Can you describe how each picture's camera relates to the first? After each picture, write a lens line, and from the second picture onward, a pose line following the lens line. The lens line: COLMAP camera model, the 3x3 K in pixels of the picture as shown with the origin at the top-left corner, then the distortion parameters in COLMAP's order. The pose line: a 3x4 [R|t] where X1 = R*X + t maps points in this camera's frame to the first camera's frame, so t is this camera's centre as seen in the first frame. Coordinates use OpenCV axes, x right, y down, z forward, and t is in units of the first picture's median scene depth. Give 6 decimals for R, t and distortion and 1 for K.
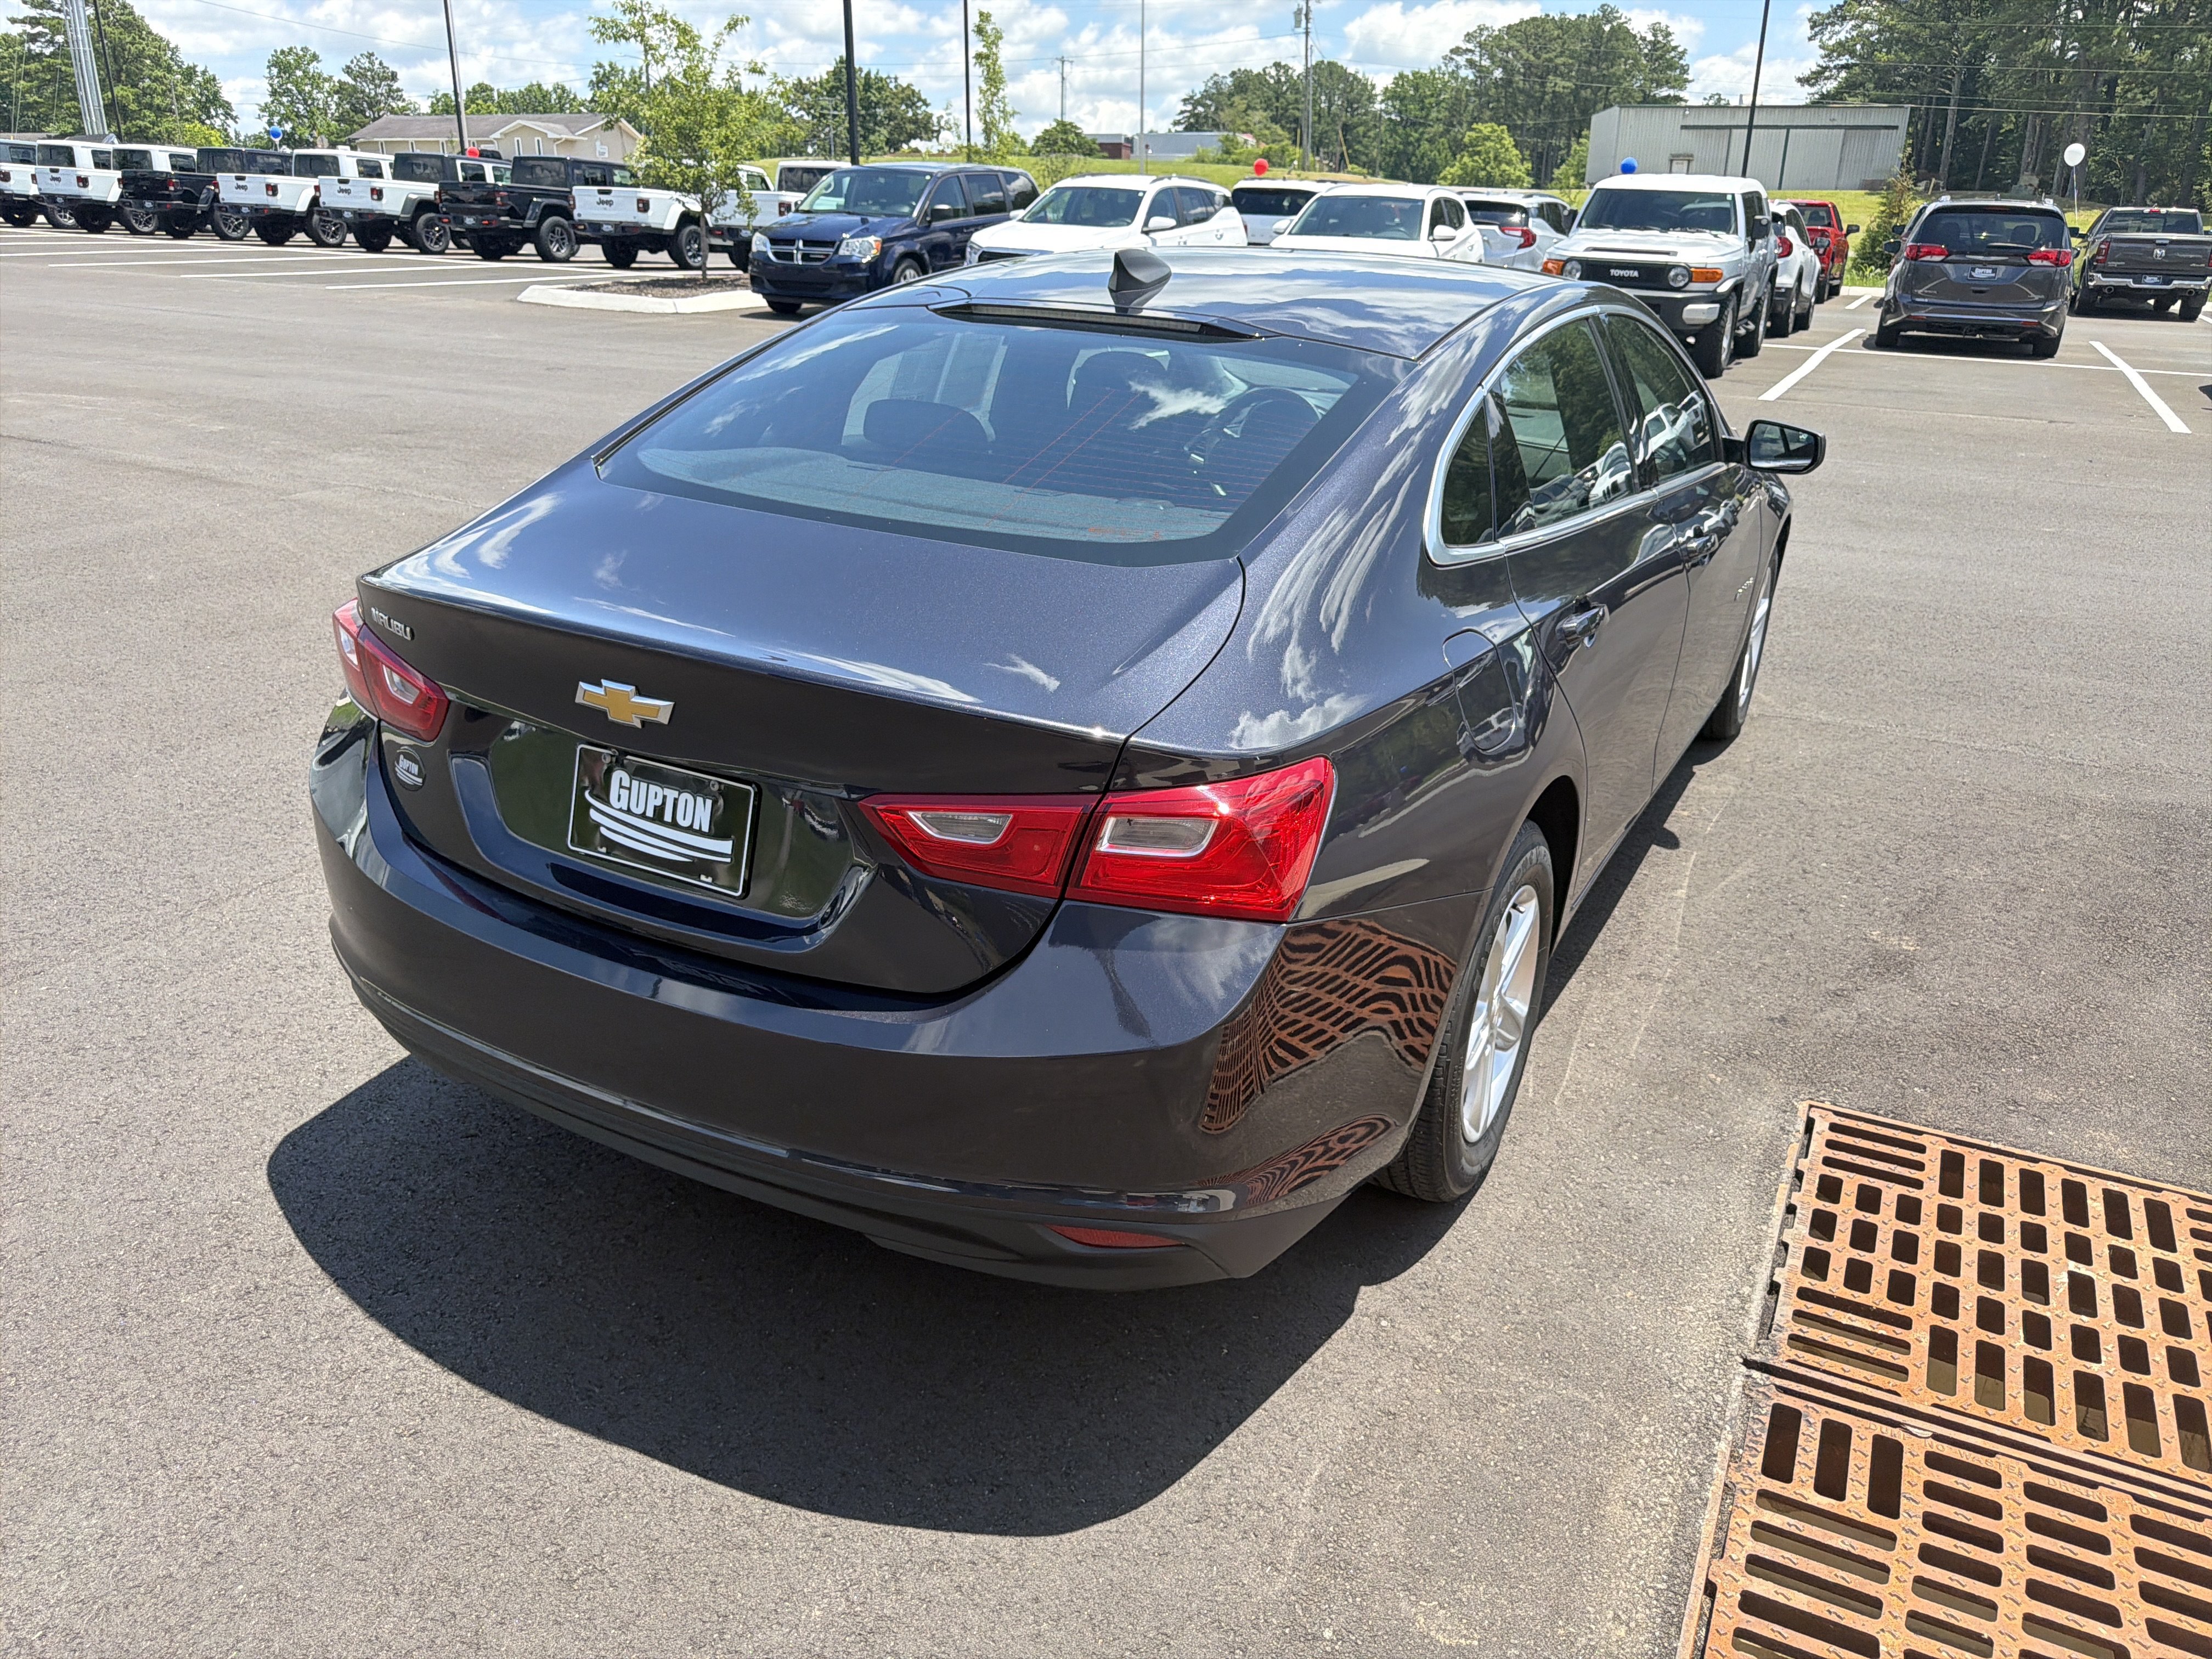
lens RADIAL K [[1584.3, 0, 1119.3], [0, 1584.3, 838.3], [0, 0, 1]] dist [0.011892, -0.014367]
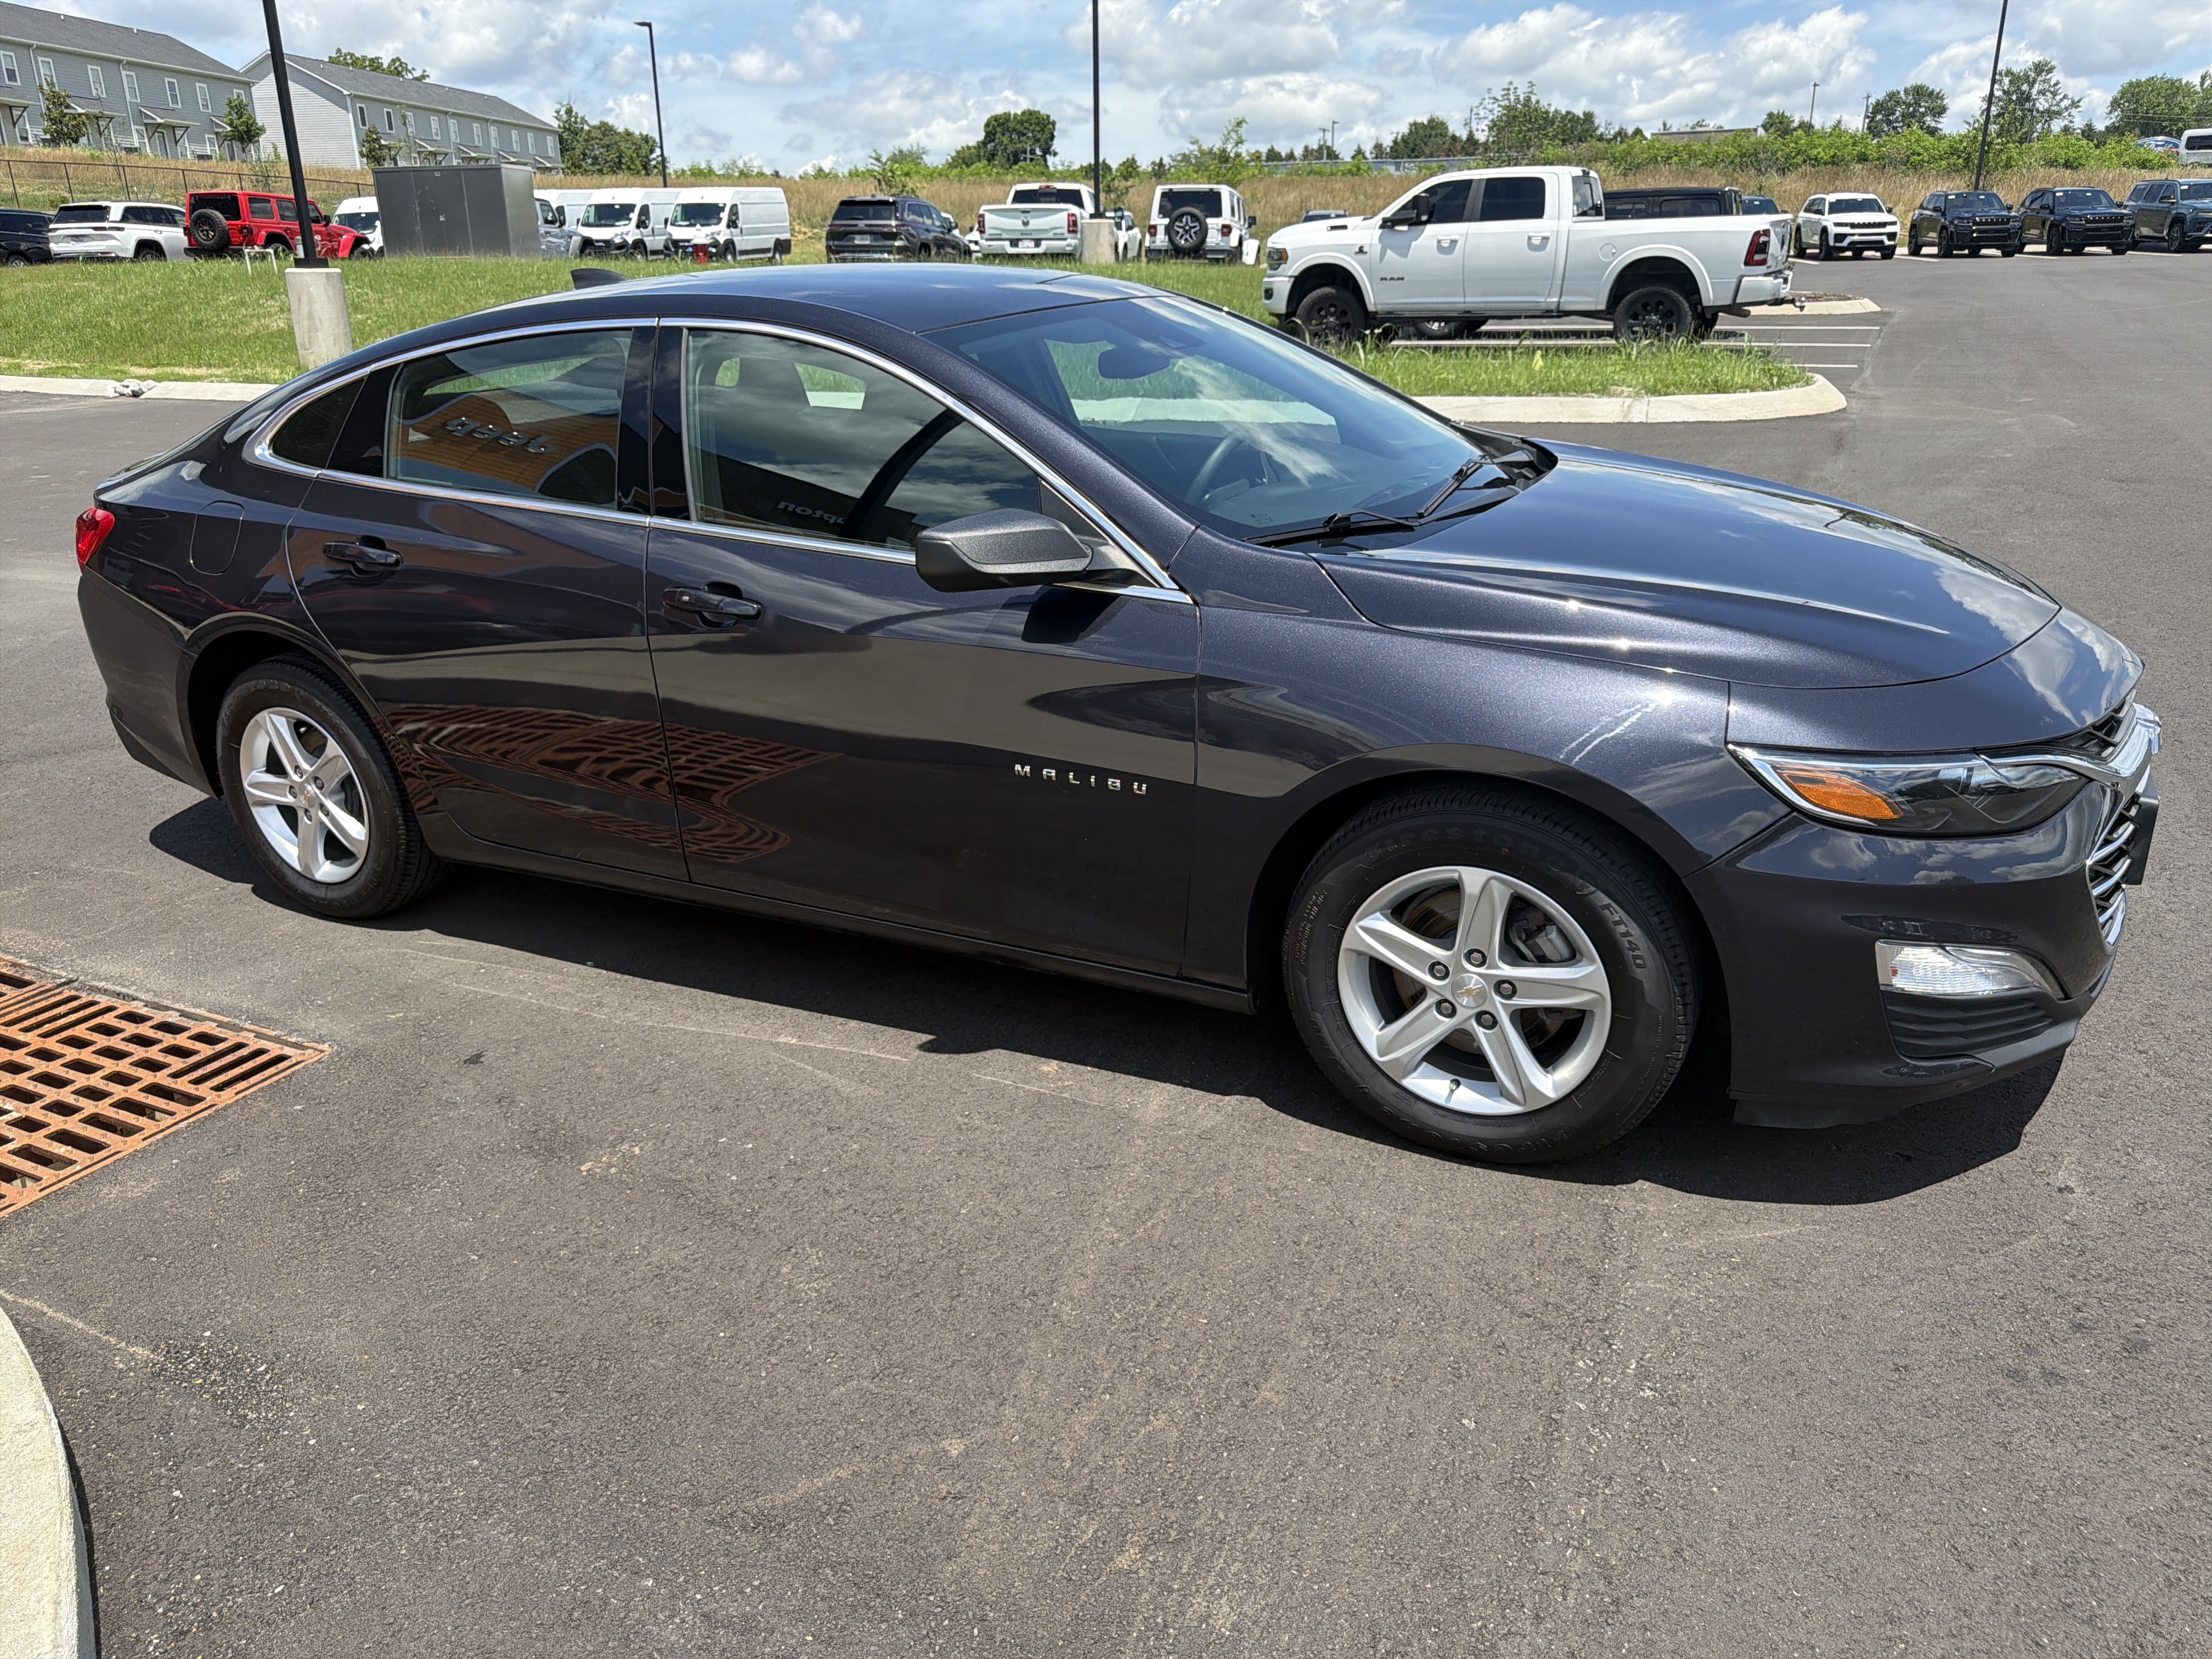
lens RADIAL K [[1584.3, 0, 1111.2], [0, 1584.3, 839.1], [0, 0, 1]] dist [0.011892, -0.014367]
pose [[0.019317, 0.323729, -0.945953, 0.437360], [-0.342734, 0.890947, 0.297906, -0.143378], [0.939234, 0.318455, 0.128164, 0.406129]]
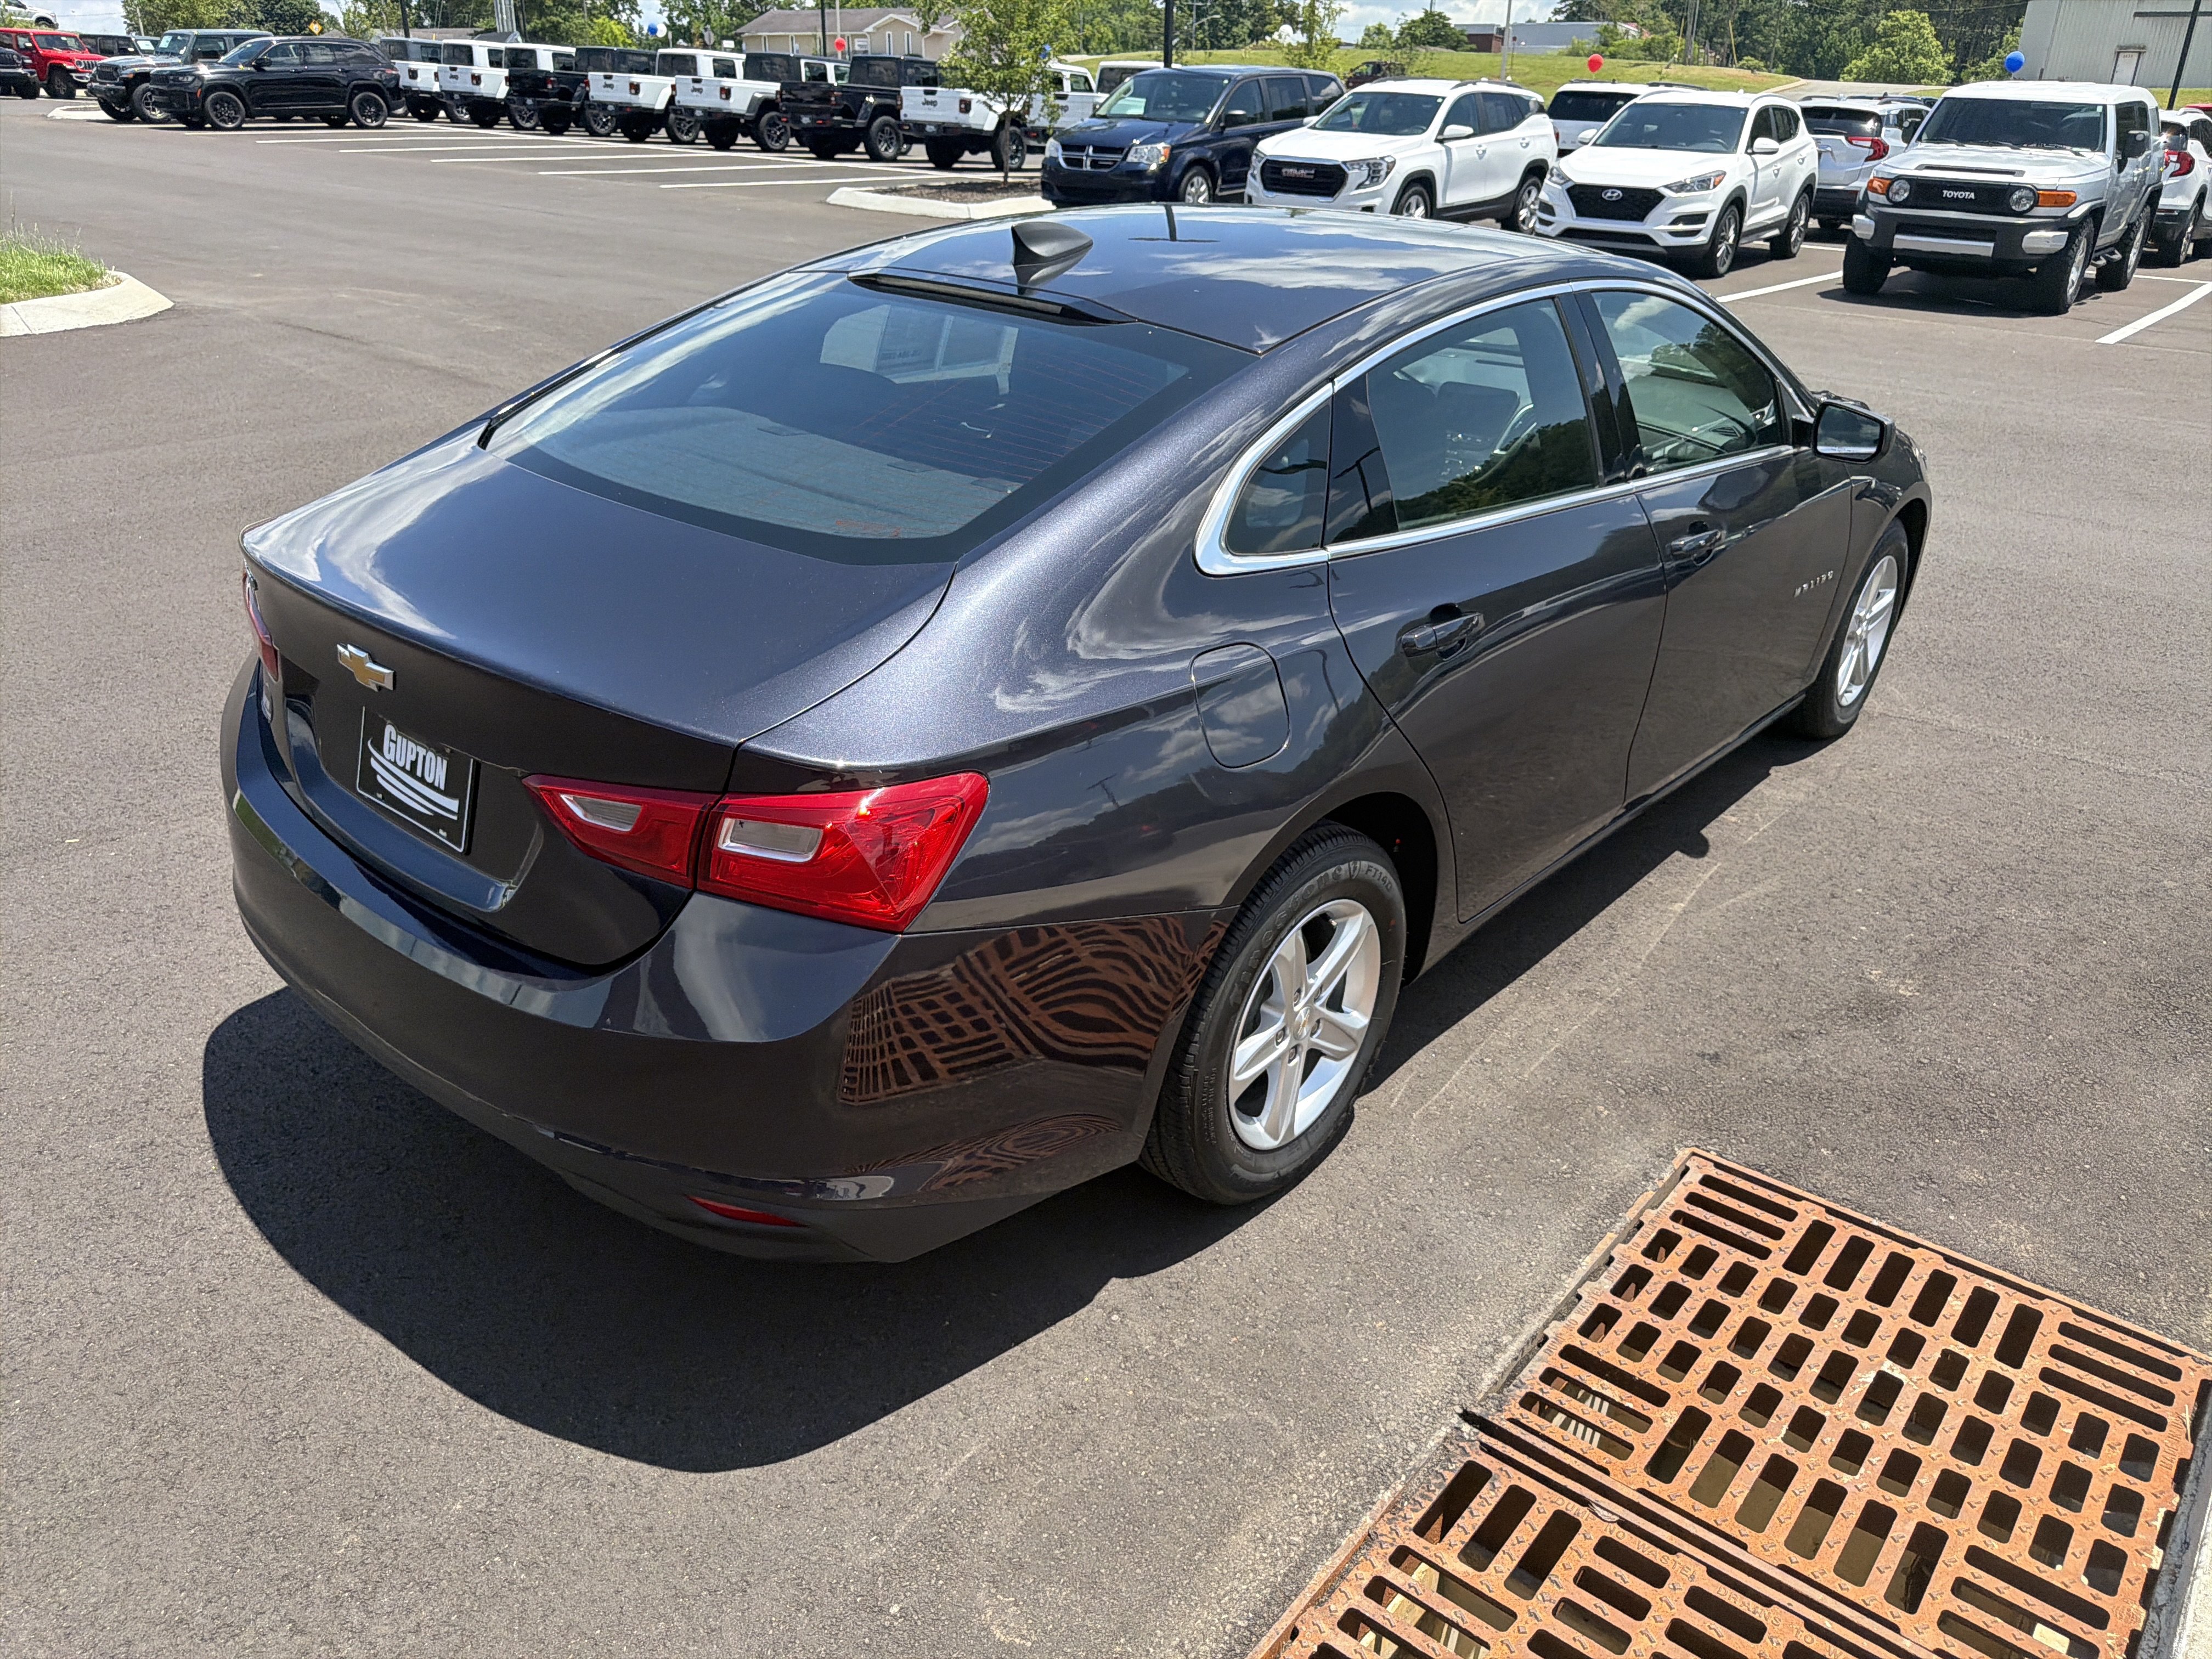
lens RADIAL K [[1584.3, 0, 1119.5], [0, 1584.3, 836.1], [0, 0, 1]] dist [0.011892, -0.014367]
pose [[0.977865, 0.091296, -0.188271, 0.080660], [-0.080741, 0.994742, 0.063004, -0.015865], [0.193033, -0.046408, 0.980094, 0.004992]]
